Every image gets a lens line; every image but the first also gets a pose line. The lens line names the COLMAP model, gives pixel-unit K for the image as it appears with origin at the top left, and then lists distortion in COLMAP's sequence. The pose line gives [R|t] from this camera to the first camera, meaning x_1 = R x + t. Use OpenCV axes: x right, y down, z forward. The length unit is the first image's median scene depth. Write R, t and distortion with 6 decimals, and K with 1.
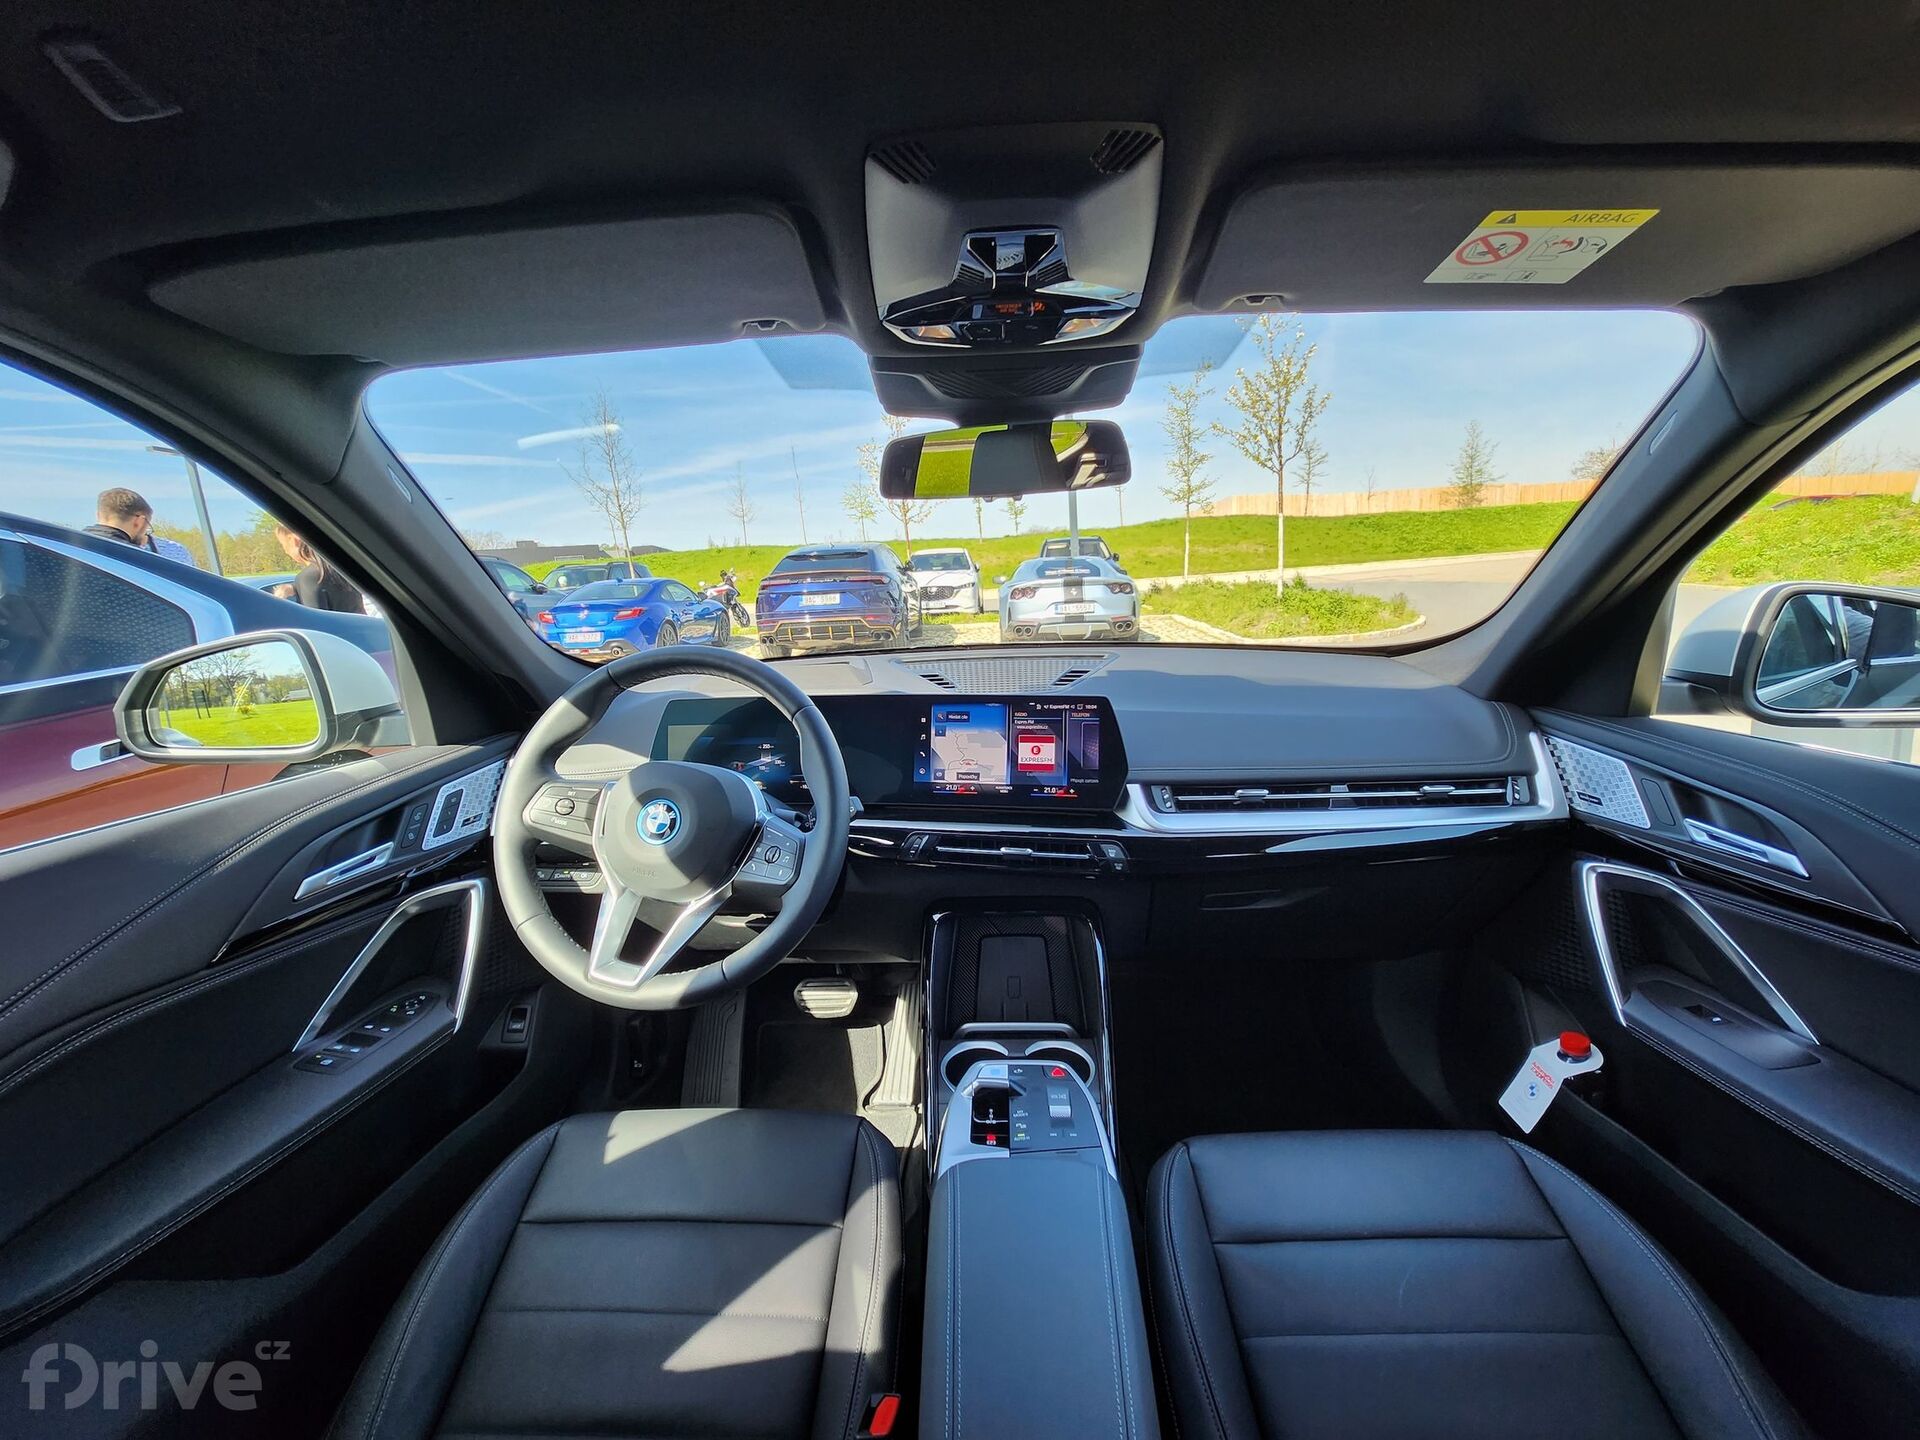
lens RADIAL K [[770.7, 0, 967.7], [0, 770.7, 720.3], [0, 0, 1]] dist [-0.000268, 0.000002]
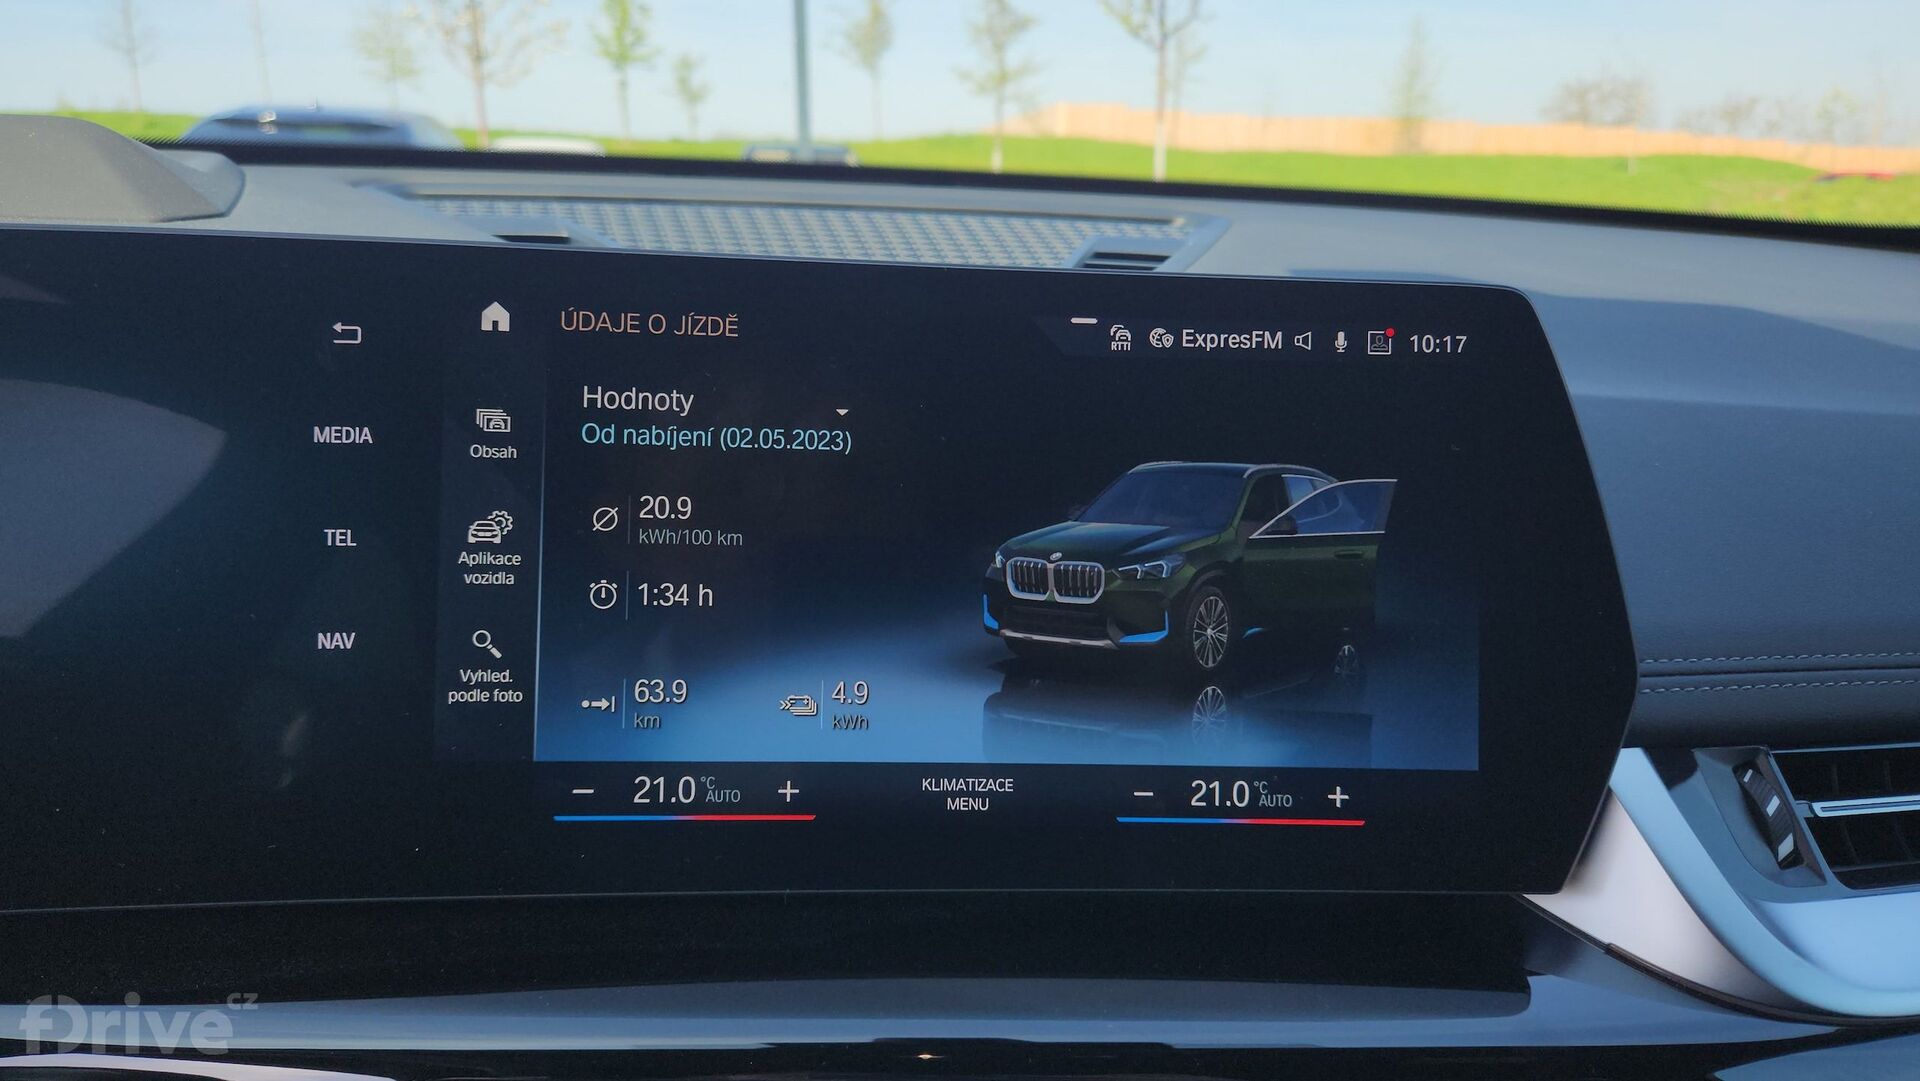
lens RADIAL K [[1269.9, 0, 960.0], [0, 1269.9, 540.5], [0, 0, 1]] dist [0.051740, 0.000760]
pose [[0.962358, -0.000315, 0.271784, -0.034876], [-0.013687, 0.998674, 0.049619, 0.016091], [-0.271439, -0.051472, 0.961078, 0.720077]]
